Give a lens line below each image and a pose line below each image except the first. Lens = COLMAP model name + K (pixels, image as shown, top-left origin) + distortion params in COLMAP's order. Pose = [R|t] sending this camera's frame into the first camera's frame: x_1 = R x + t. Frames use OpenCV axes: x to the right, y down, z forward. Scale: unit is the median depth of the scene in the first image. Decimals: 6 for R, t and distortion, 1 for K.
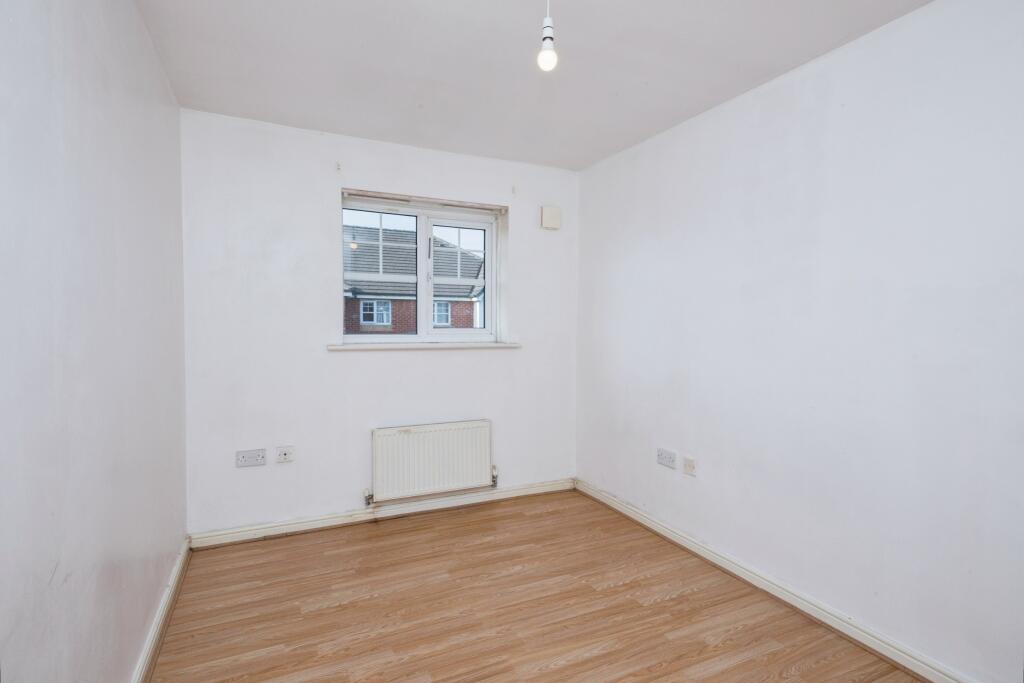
lens RADIAL K [[511.1, 0, 513.1], [0, 511.1, 321.4], [0, 0, 1]] dist [0.012531, -0.001308]
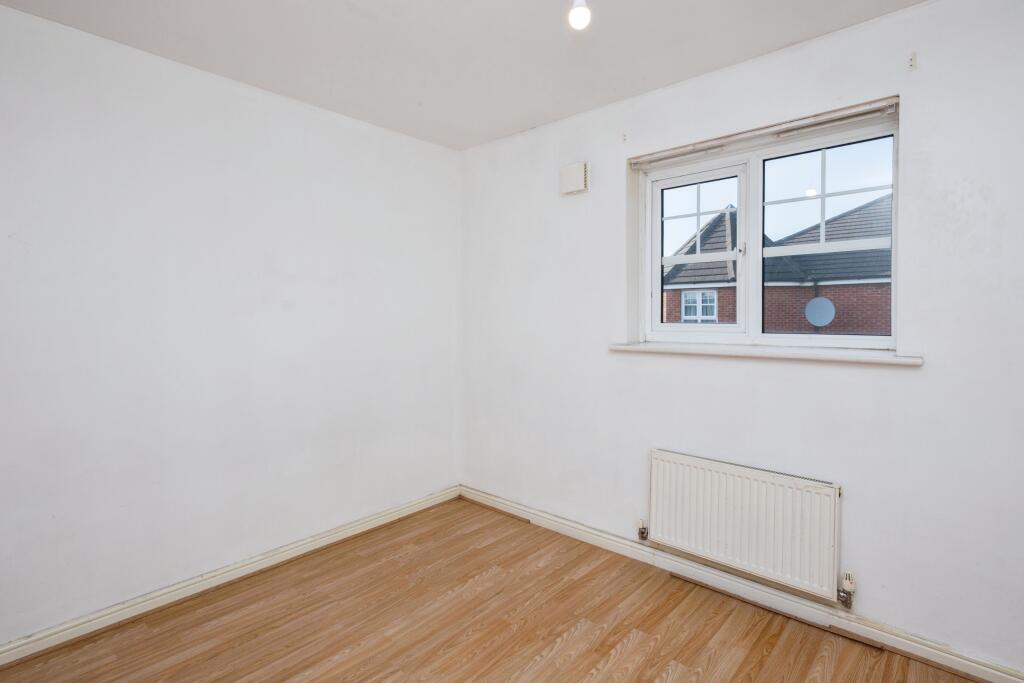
lens RADIAL K [[511.1, 0, 513.1], [0, 511.1, 321.4], [0, 0, 1]] dist [0.012531, -0.001308]
pose [[0.387940, 0.000377, -0.921685, 0.340052], [0.001679, 0.999998, 0.001116, 0.007804], [0.921683, -0.001981, 0.387939, 0.443761]]
